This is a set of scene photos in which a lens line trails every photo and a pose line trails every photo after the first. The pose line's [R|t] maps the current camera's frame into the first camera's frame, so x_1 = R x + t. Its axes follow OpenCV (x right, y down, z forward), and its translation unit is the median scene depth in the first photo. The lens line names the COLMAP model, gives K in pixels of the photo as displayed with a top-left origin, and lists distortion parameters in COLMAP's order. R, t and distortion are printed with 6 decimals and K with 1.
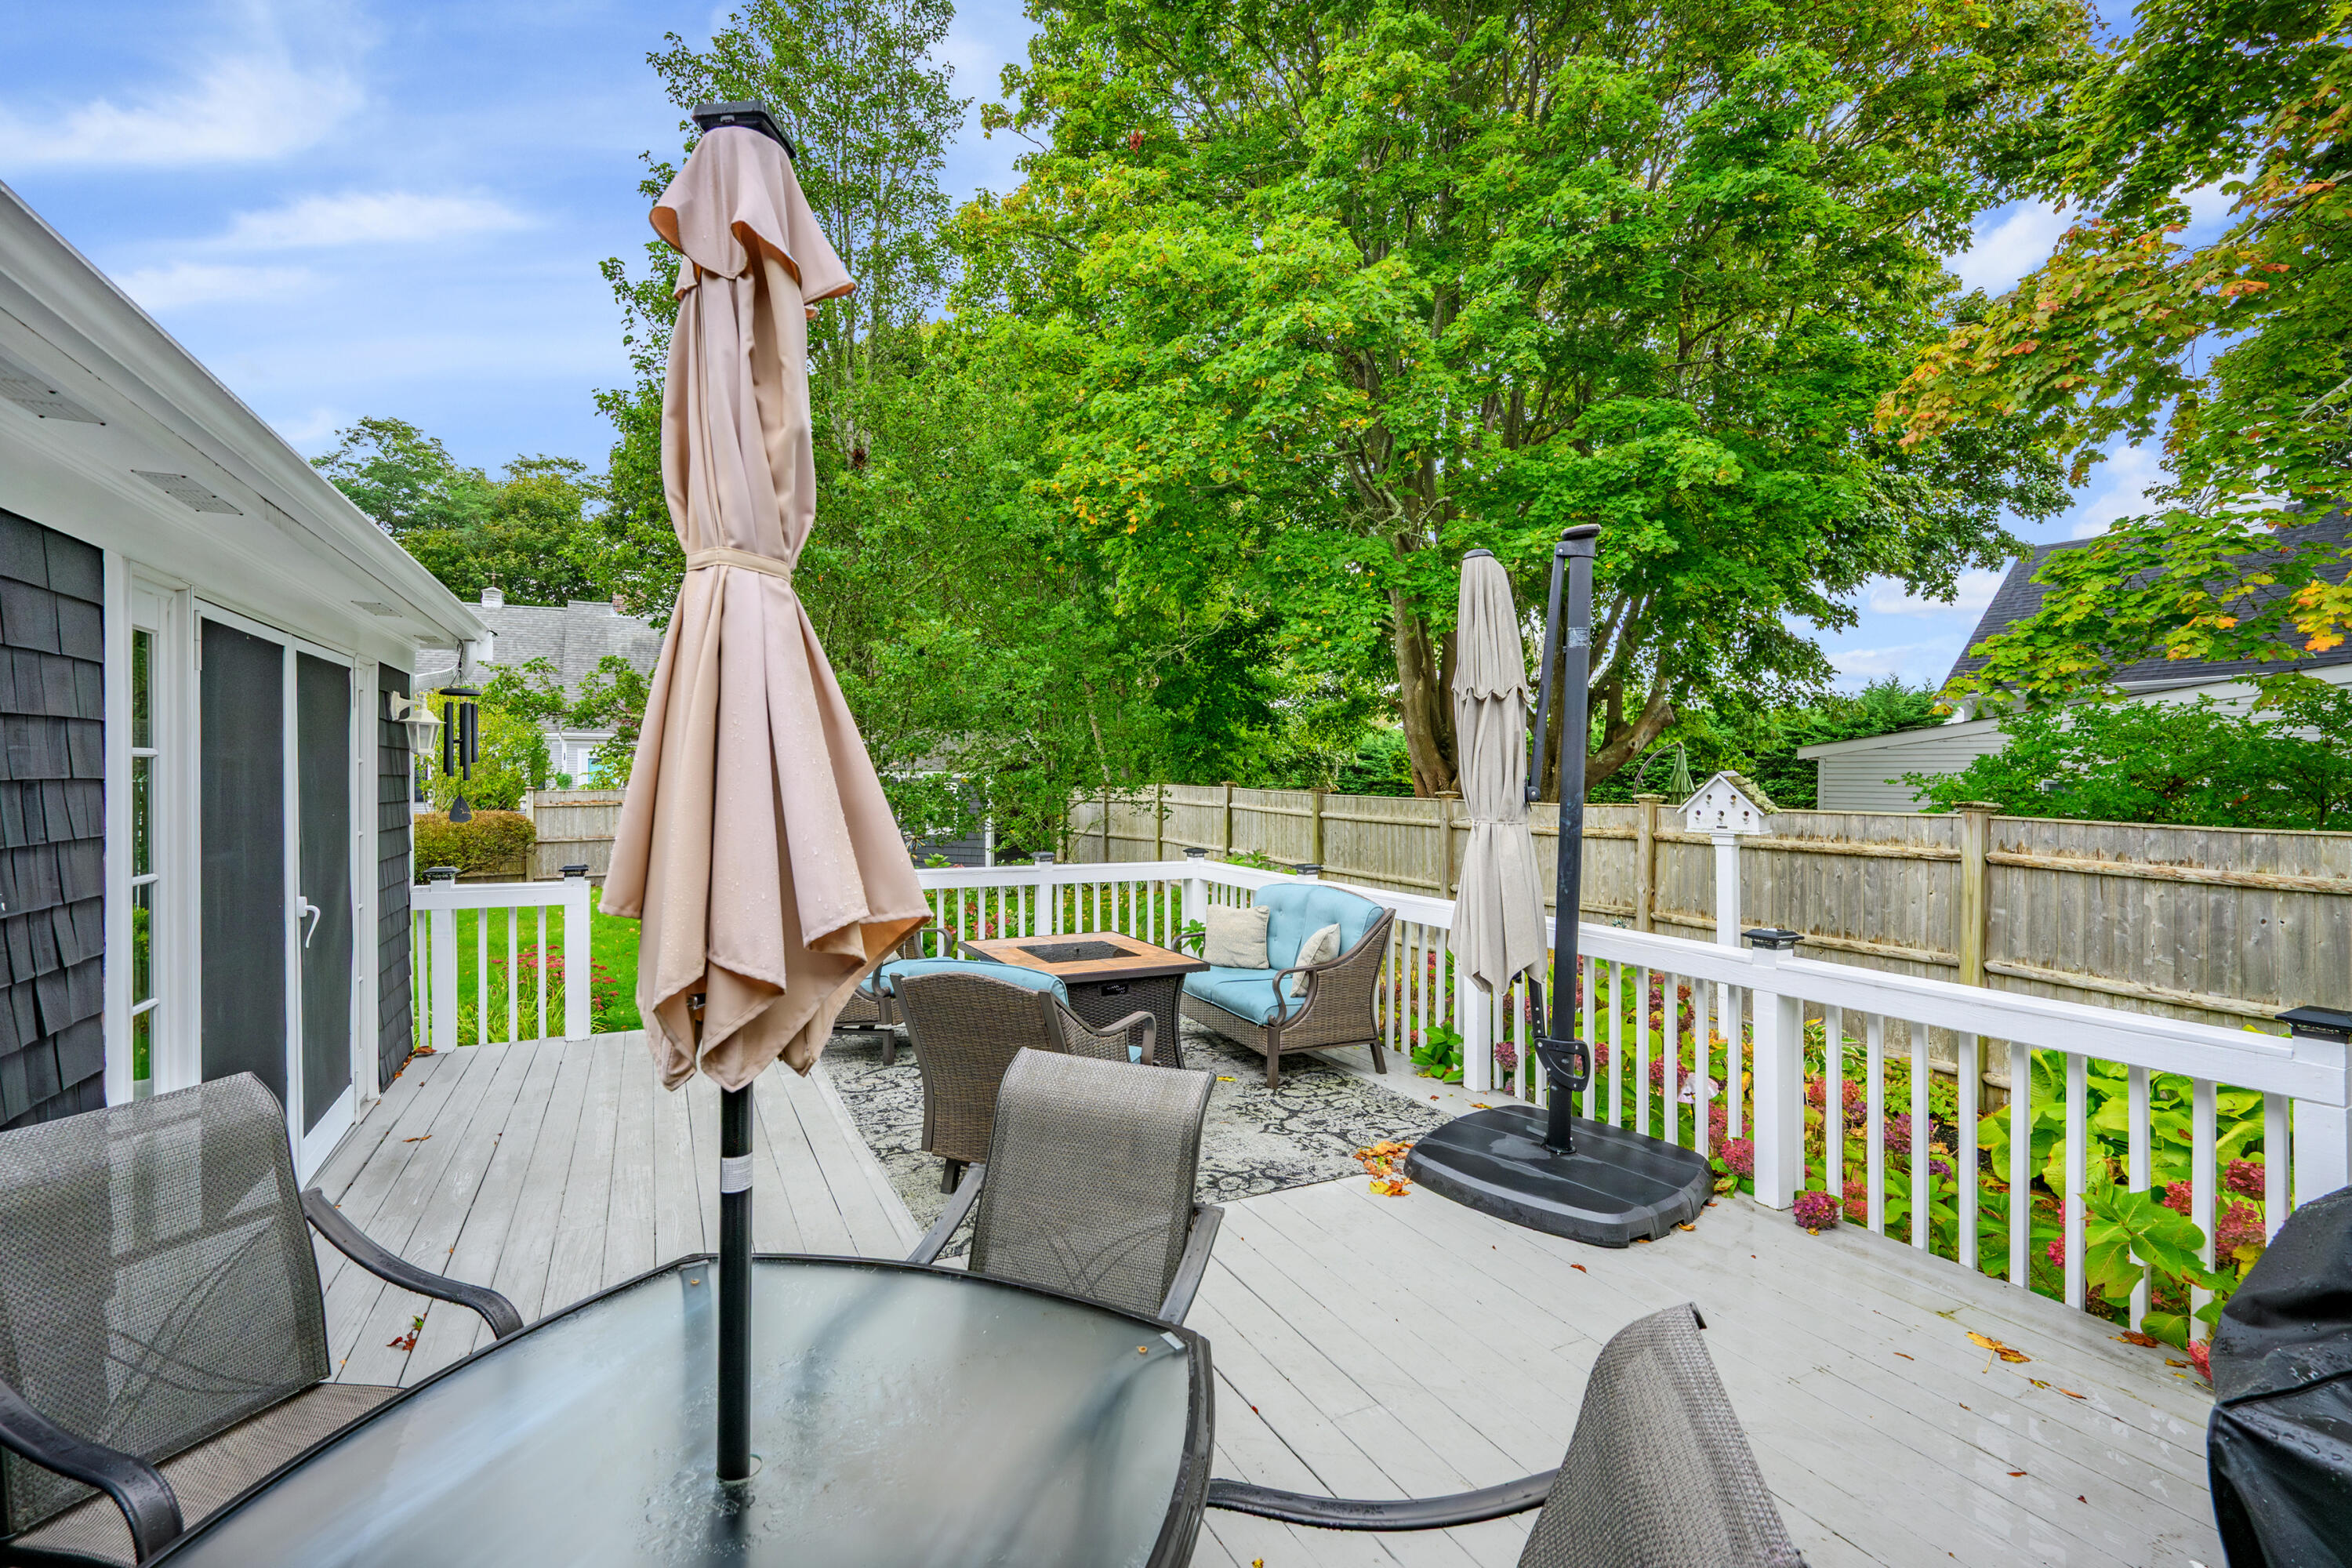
lens RADIAL K [[1013.9, 0, 1155.8], [0, 1013.9, 780.8], [0, 0, 1]] dist [-0.000353, 0.000502]
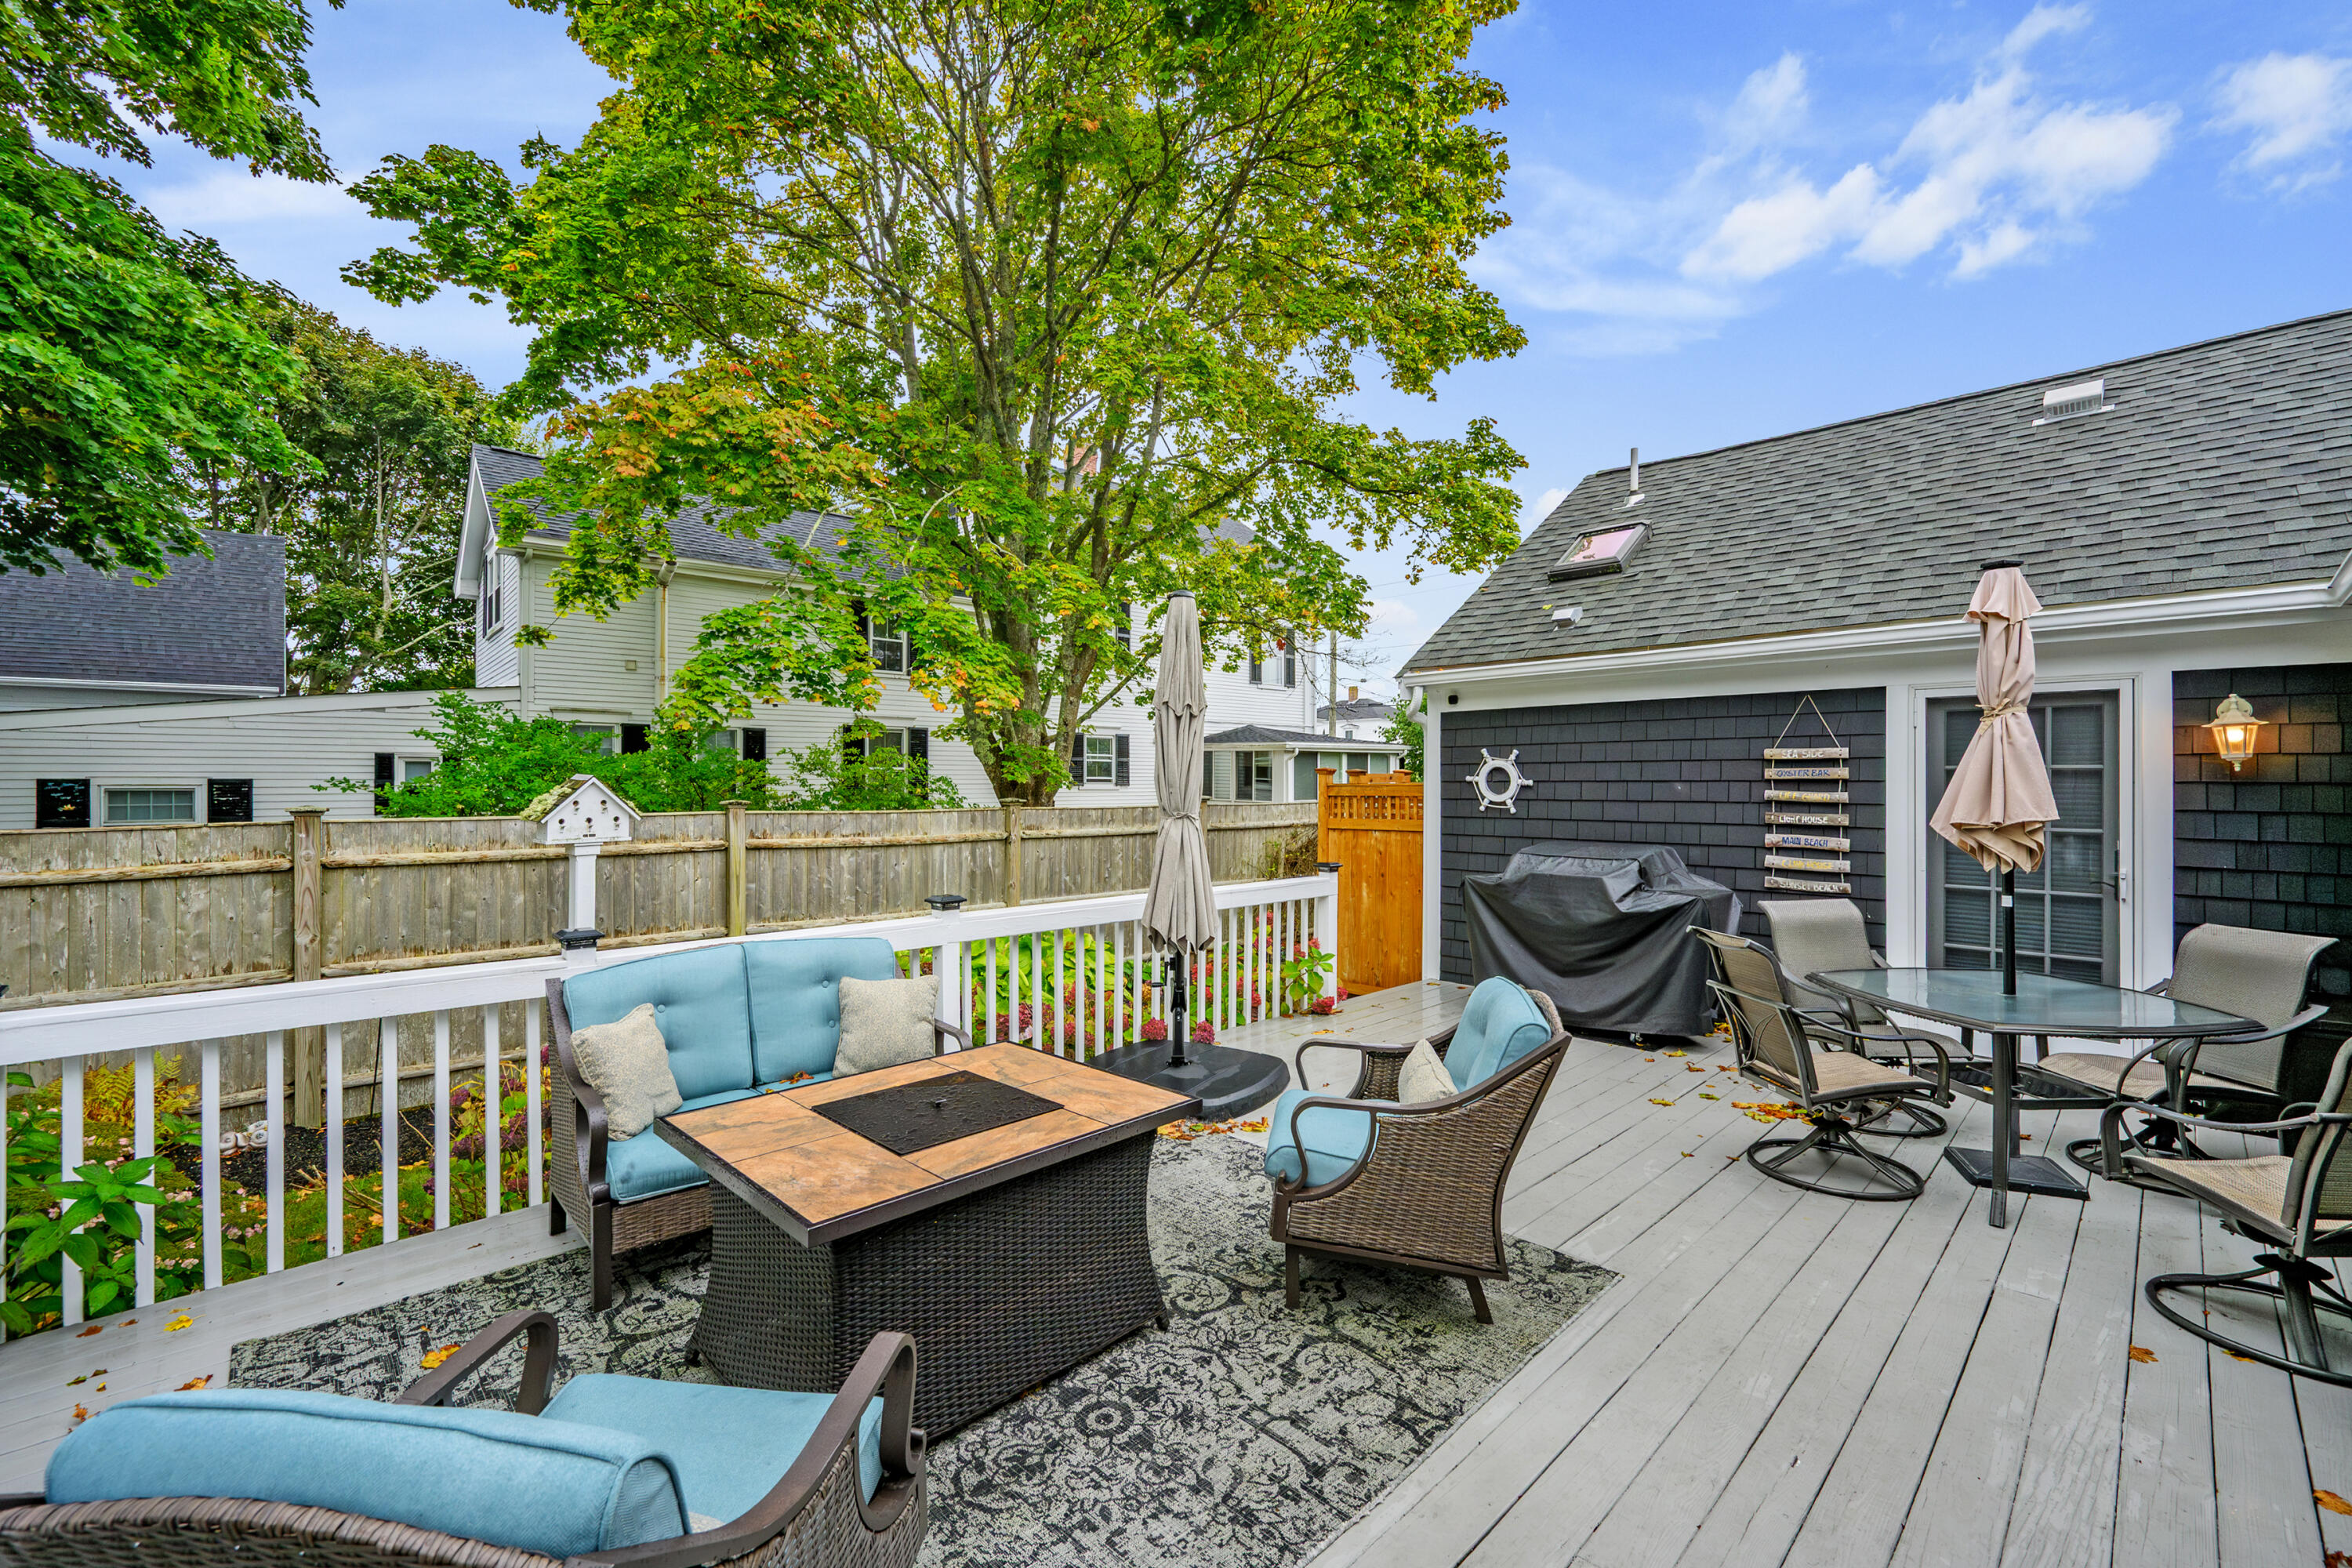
lens RADIAL K [[1013.9, 0, 1162.5], [0, 1013.9, 784.9], [0, 0, 1]] dist [-0.000353, 0.000502]
pose [[-0.315260, -0.002719, 0.949001, -0.677297], [0.008885, 0.999944, 0.005816, 0.000227], [-0.948964, 0.010265, -0.315218, 1.170126]]
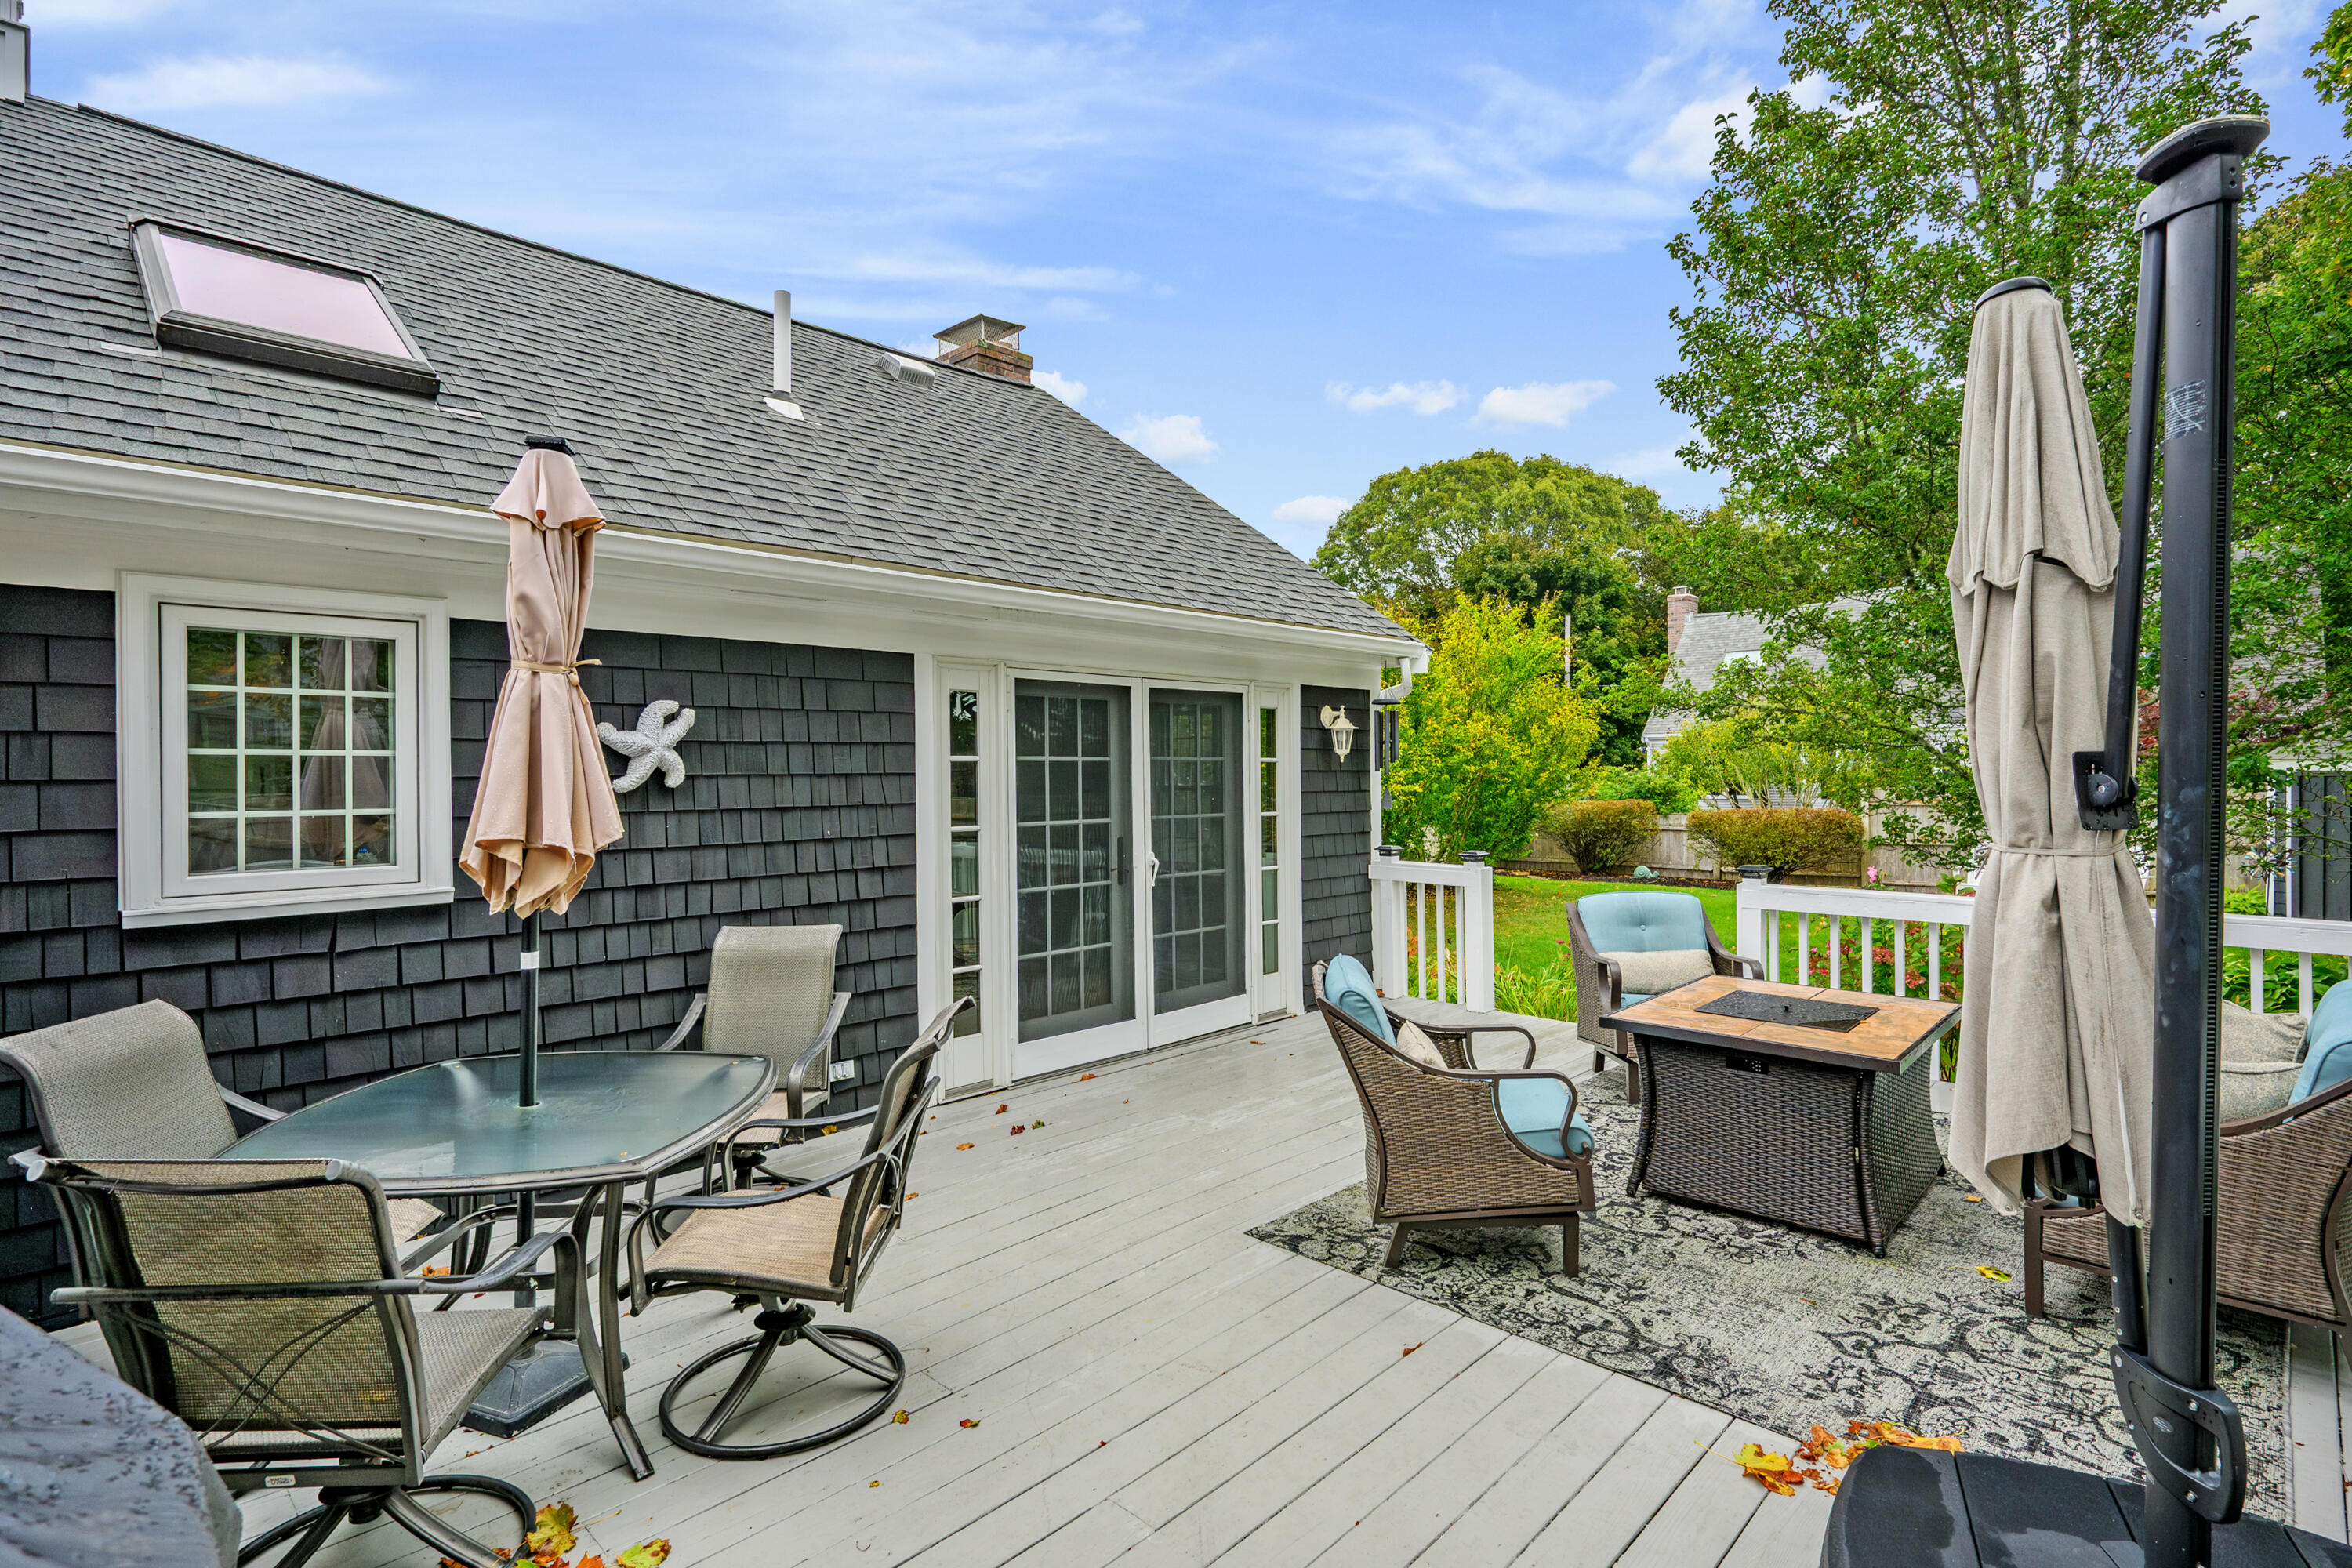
lens RADIAL K [[1076.9, 0, 1182.1], [0, 1076.9, 791.2], [0, 0, 1]] dist [0.008652, 0.000189]
pose [[0.349061, -0.003547, -0.937093, 0.537709], [0.003559, 0.999991, -0.002459, 0.019729], [0.937093, -0.002477, 0.349071, 0.382933]]
